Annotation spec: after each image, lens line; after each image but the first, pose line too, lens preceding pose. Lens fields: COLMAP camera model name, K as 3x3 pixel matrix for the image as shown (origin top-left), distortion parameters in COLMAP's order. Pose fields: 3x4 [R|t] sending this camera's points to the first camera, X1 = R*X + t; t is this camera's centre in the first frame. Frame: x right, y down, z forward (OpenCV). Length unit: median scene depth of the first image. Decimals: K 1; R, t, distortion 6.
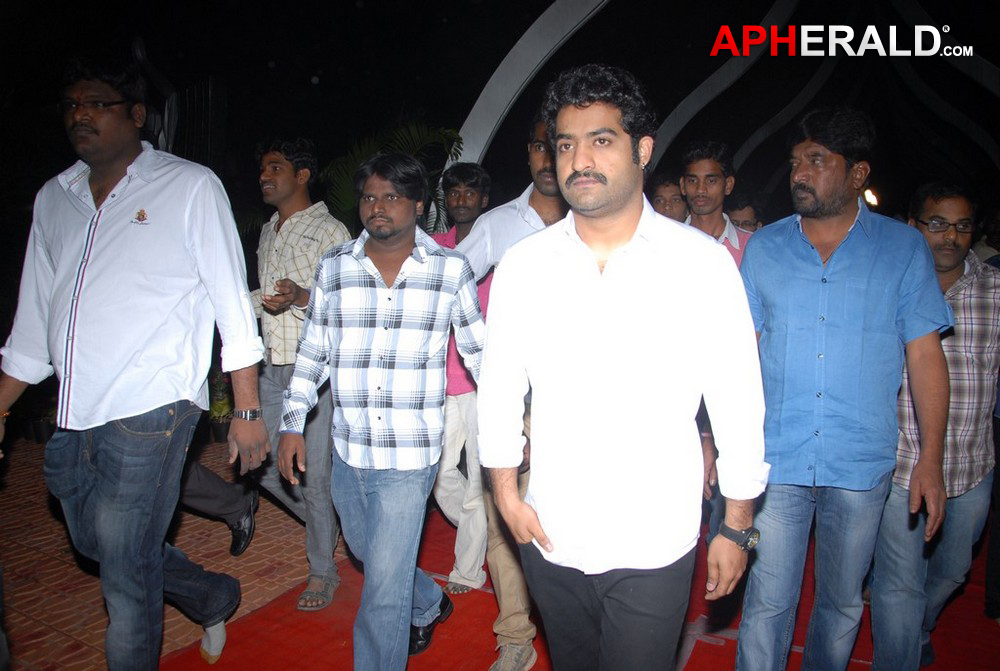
lens RADIAL K [[695.5, 0, 500.0], [0, 695.5, 335.5], [0, 0, 1]] dist [-0.054610, -0.000444]
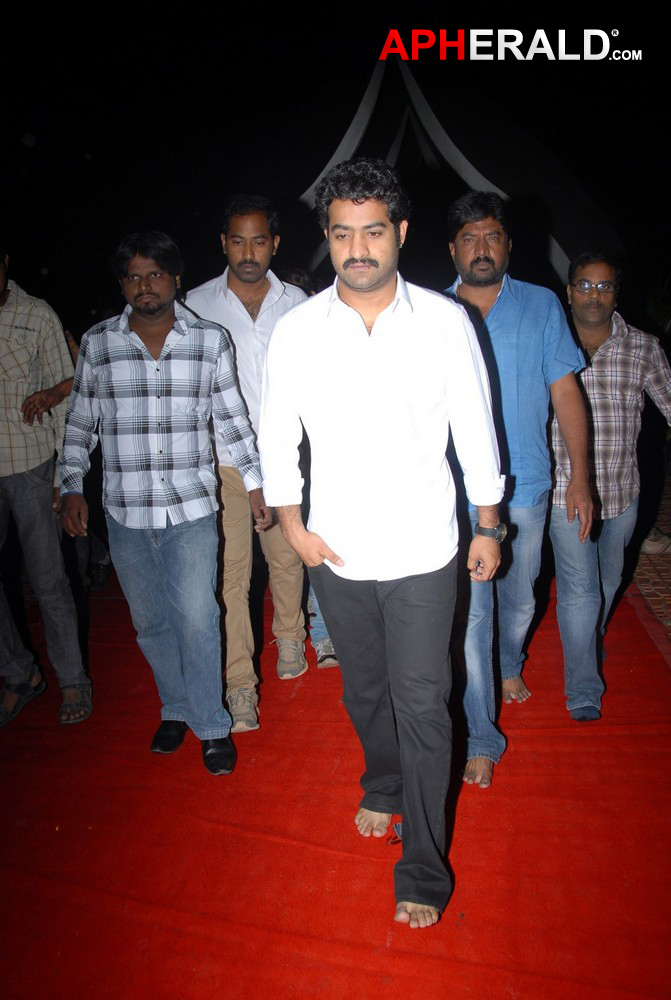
lens RADIAL K [[695.5, 0, 335.5], [0, 695.5, 500.0], [0, 0, 1]] dist [-0.054610, -0.000444]
pose [[0.971558, -0.082196, 0.222078, -0.145638], [0.049806, 0.987776, 0.147707, 0.002915], [-0.231504, -0.132445, 0.963776, -0.144772]]
